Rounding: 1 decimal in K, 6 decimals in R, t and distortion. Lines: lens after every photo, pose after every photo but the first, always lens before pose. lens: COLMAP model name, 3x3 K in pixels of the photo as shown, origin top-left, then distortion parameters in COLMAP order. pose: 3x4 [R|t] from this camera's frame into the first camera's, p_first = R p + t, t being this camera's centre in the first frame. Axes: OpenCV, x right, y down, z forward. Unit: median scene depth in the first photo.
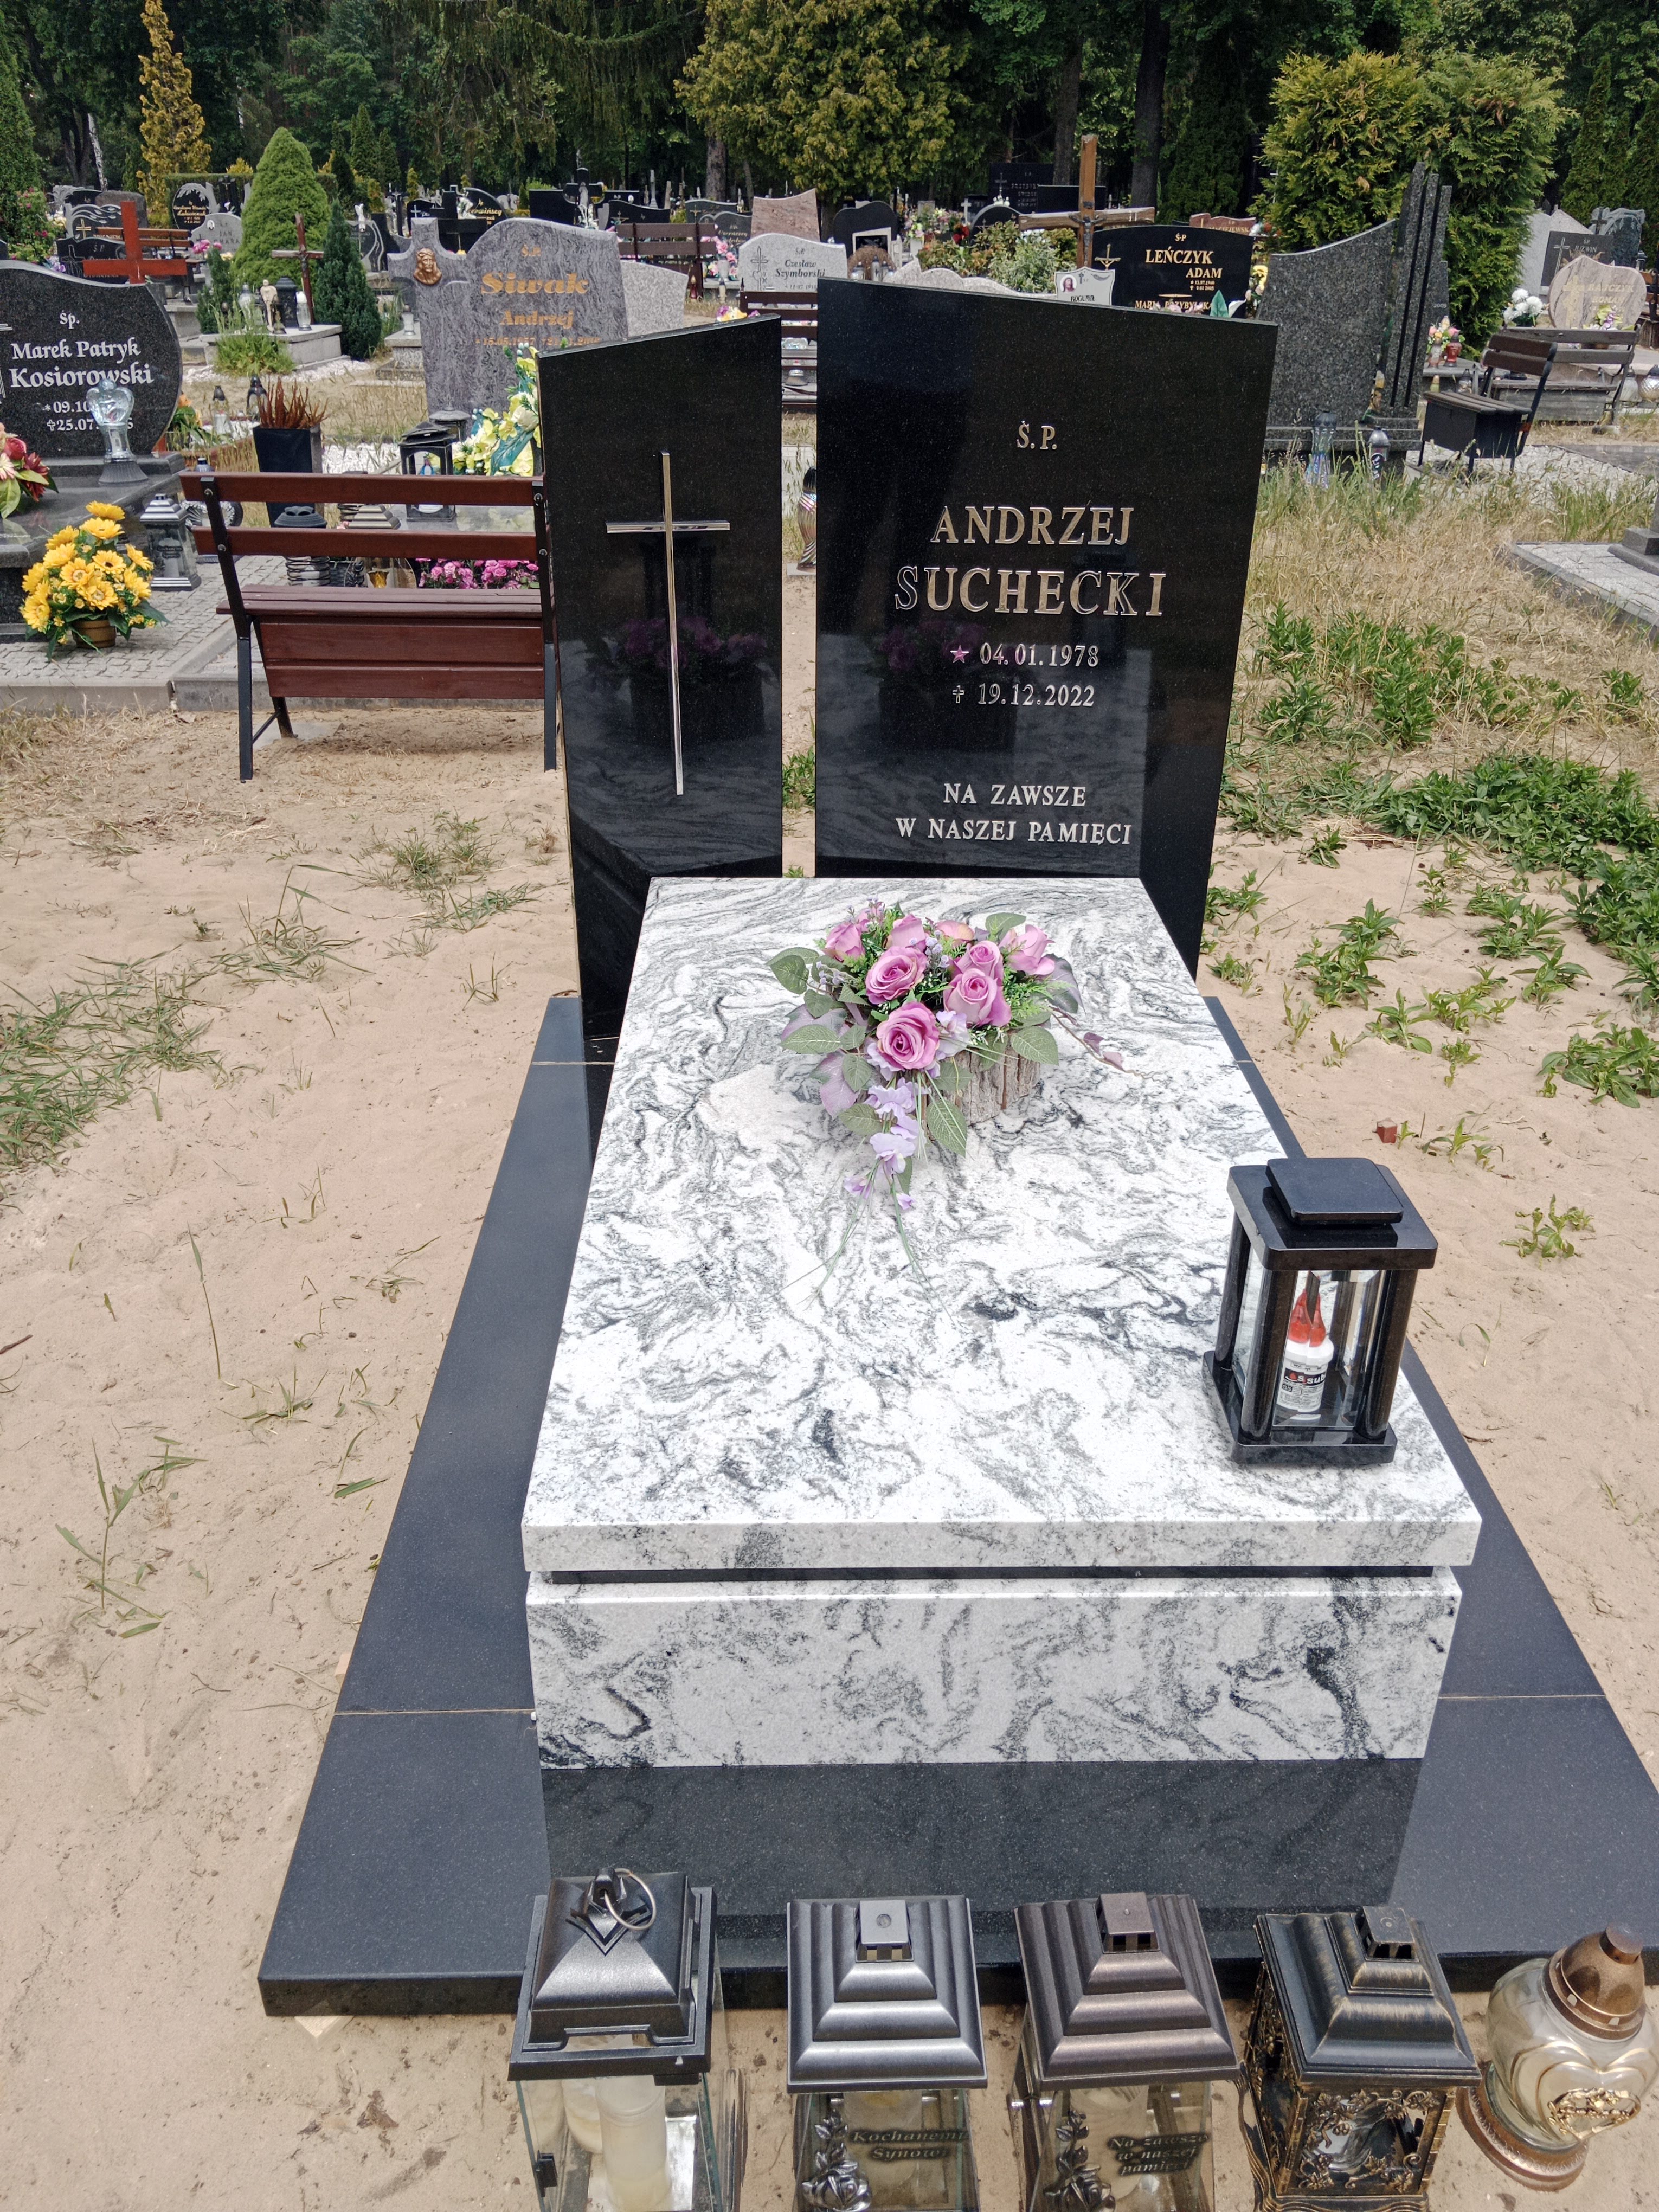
lens RADIAL K [[1712.5, 0, 841.4], [0, 1712.5, 1122.2], [0, 0, 1]] dist [0.067516, -0.103214]
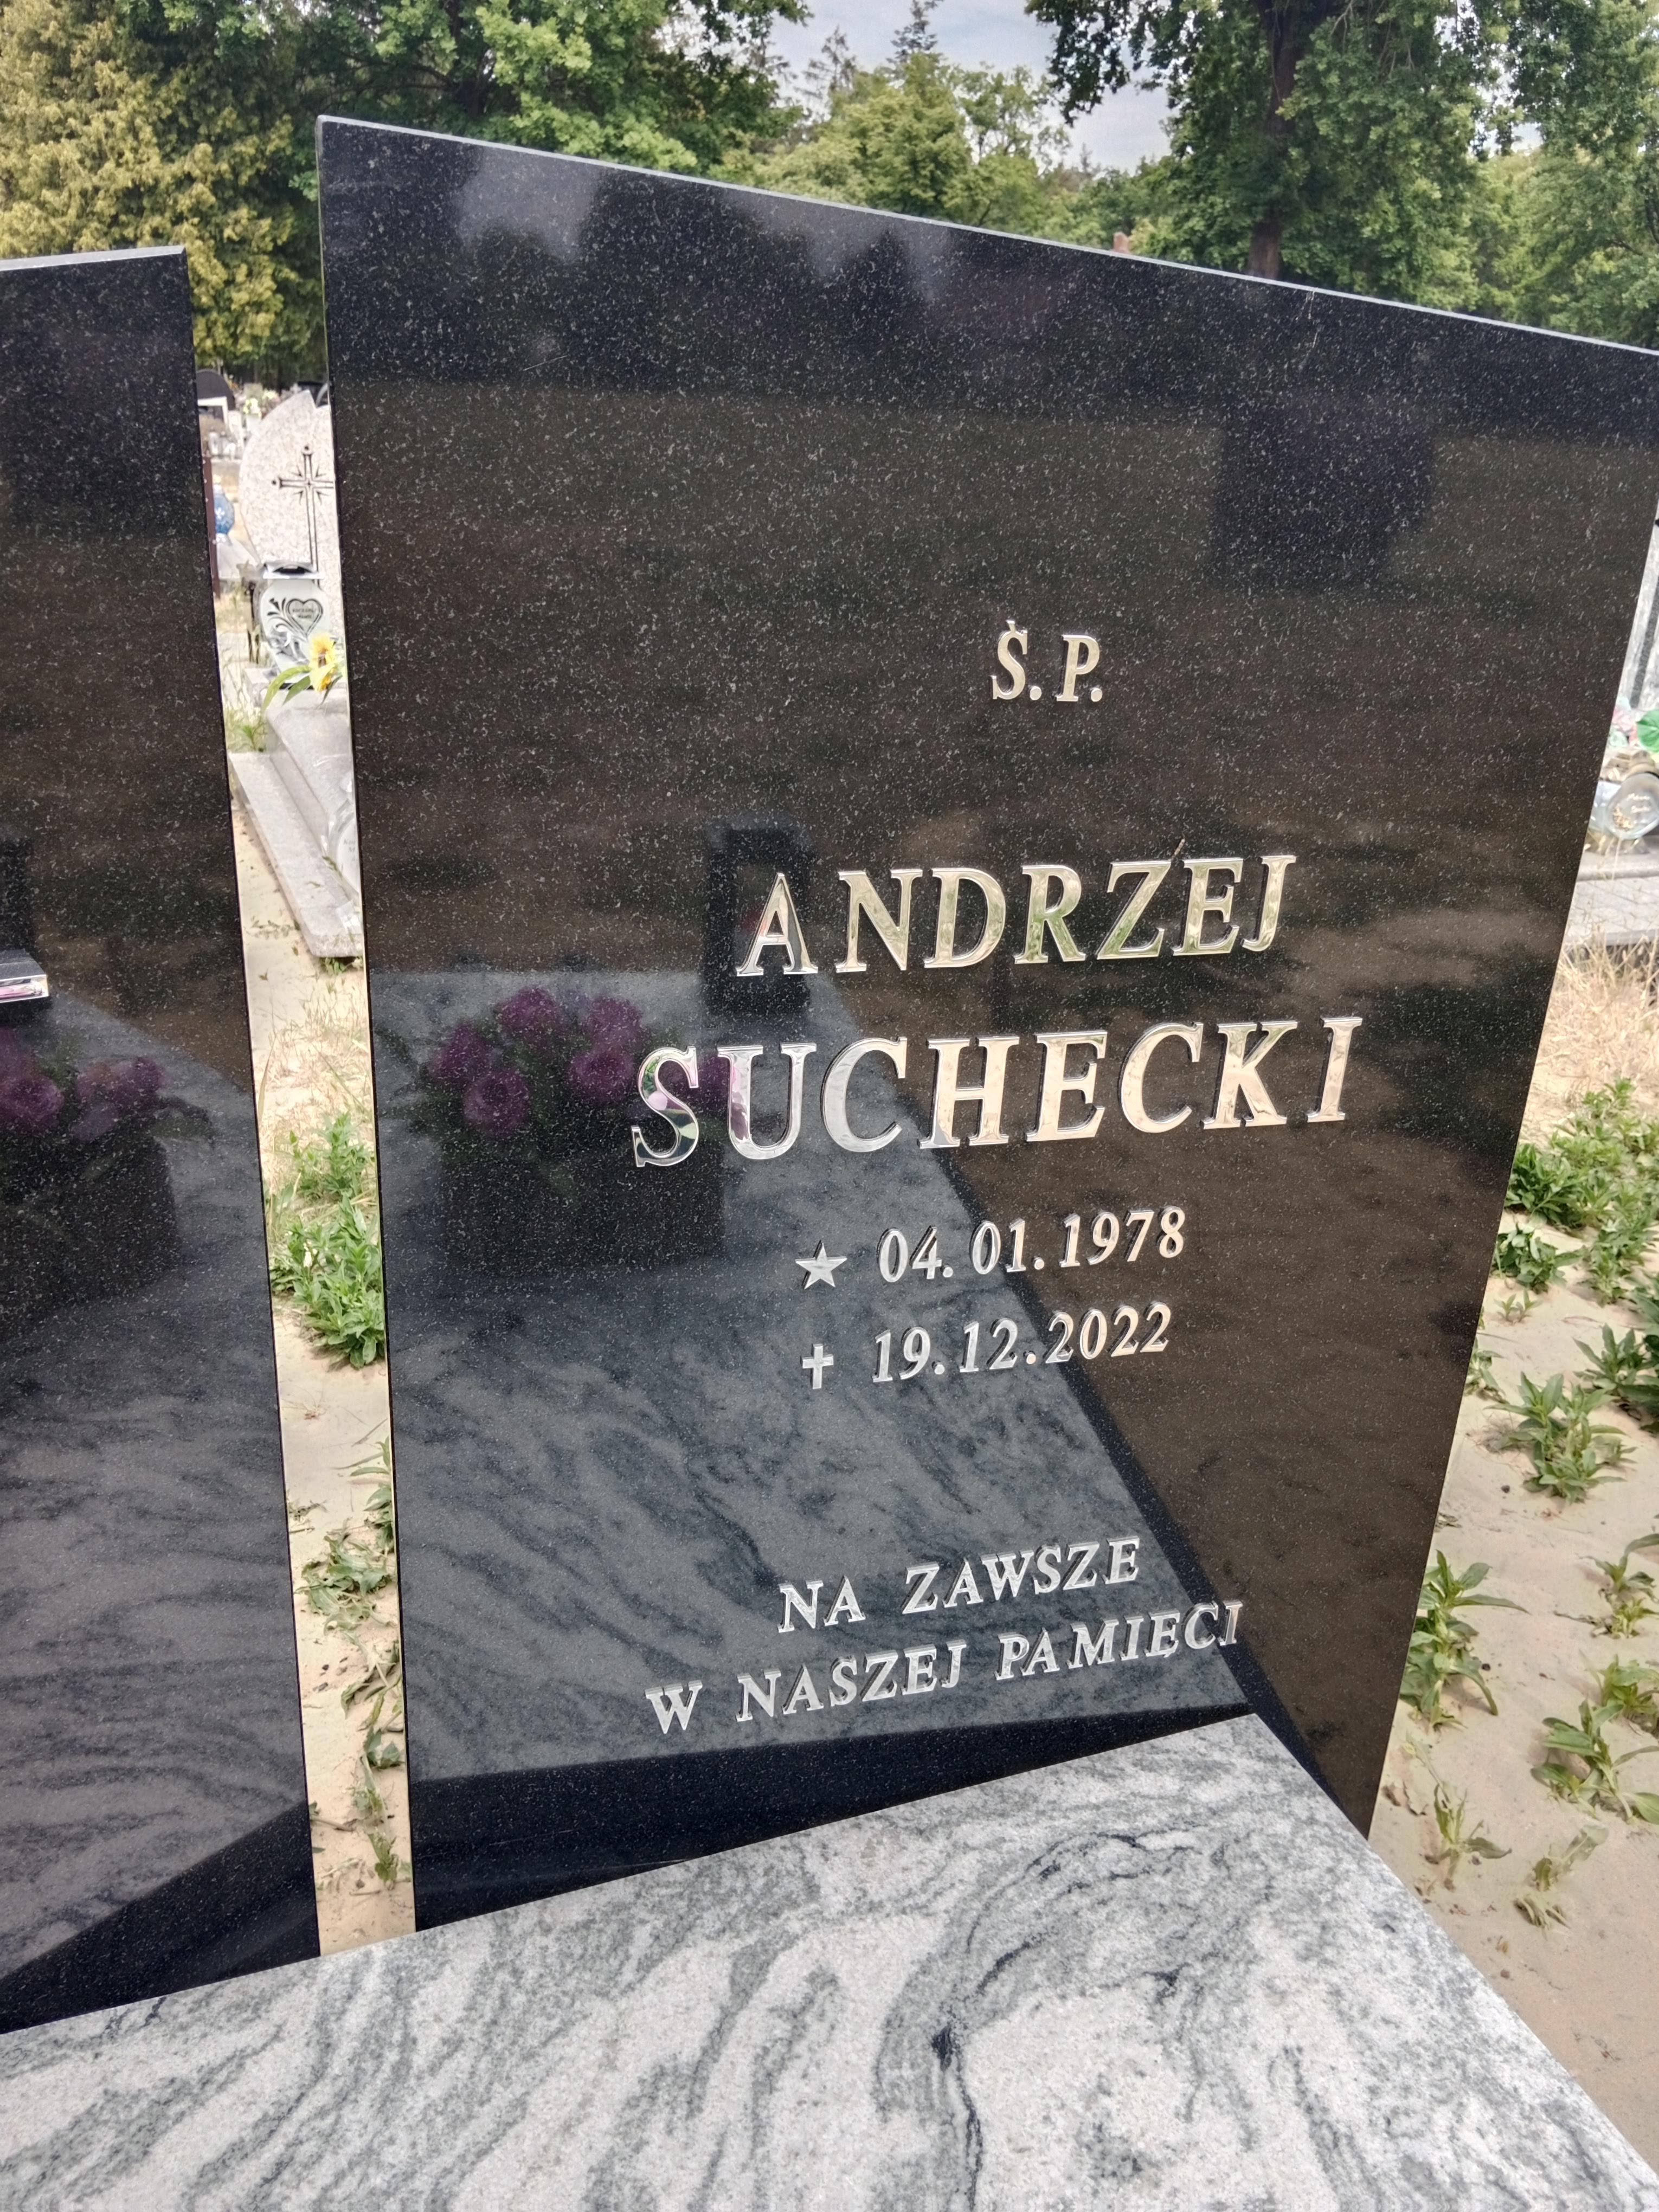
lens RADIAL K [[1712.5, 0, 833.0], [0, 1712.5, 1091.1], [0, 0, 1]] dist [0.067516, -0.103214]
pose [[0.940188, -0.095817, 0.326902, -0.036259], [0.130272, 0.987817, -0.085134, -0.266637], [-0.314762, 0.122628, 0.941216, 0.646673]]
